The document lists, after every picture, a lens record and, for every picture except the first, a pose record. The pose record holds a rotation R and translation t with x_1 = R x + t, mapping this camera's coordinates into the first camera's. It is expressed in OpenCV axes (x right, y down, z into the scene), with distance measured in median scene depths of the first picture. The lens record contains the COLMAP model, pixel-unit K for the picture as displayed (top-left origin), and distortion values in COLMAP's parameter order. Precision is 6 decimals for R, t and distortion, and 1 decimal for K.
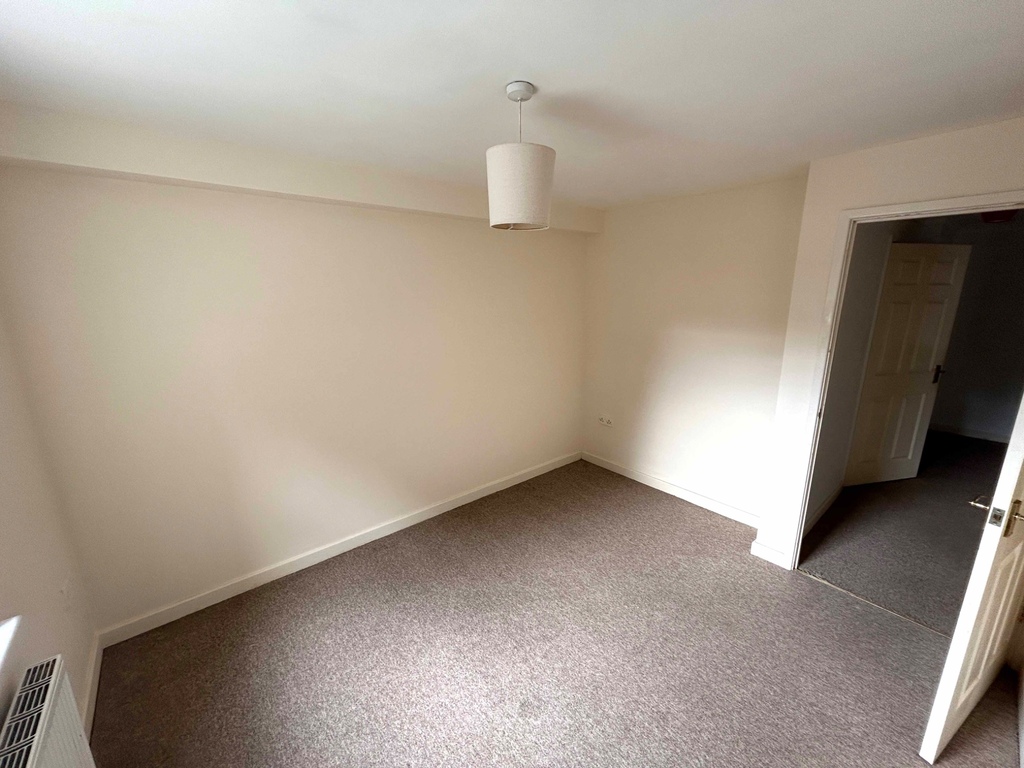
lens RADIAL K [[410.7, 0, 509.0], [0, 410.7, 384.4], [0, 0, 1]] dist [-0.001429, 0.000467]
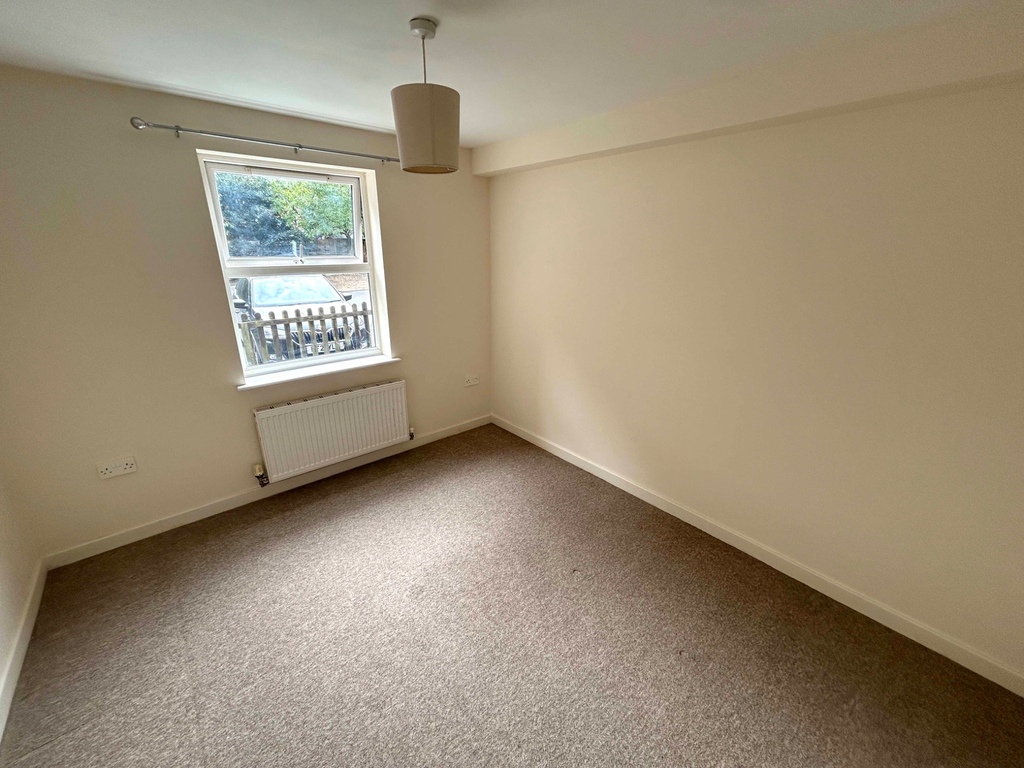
lens RADIAL K [[410.7, 0, 509.0], [0, 410.7, 384.4], [0, 0, 1]] dist [-0.001429, 0.000467]
pose [[0.015528, 0.332331, -0.943035, 0.710928], [-0.238325, 0.917196, 0.319301, -0.156477], [0.971061, 0.219790, 0.093445, 0.730380]]
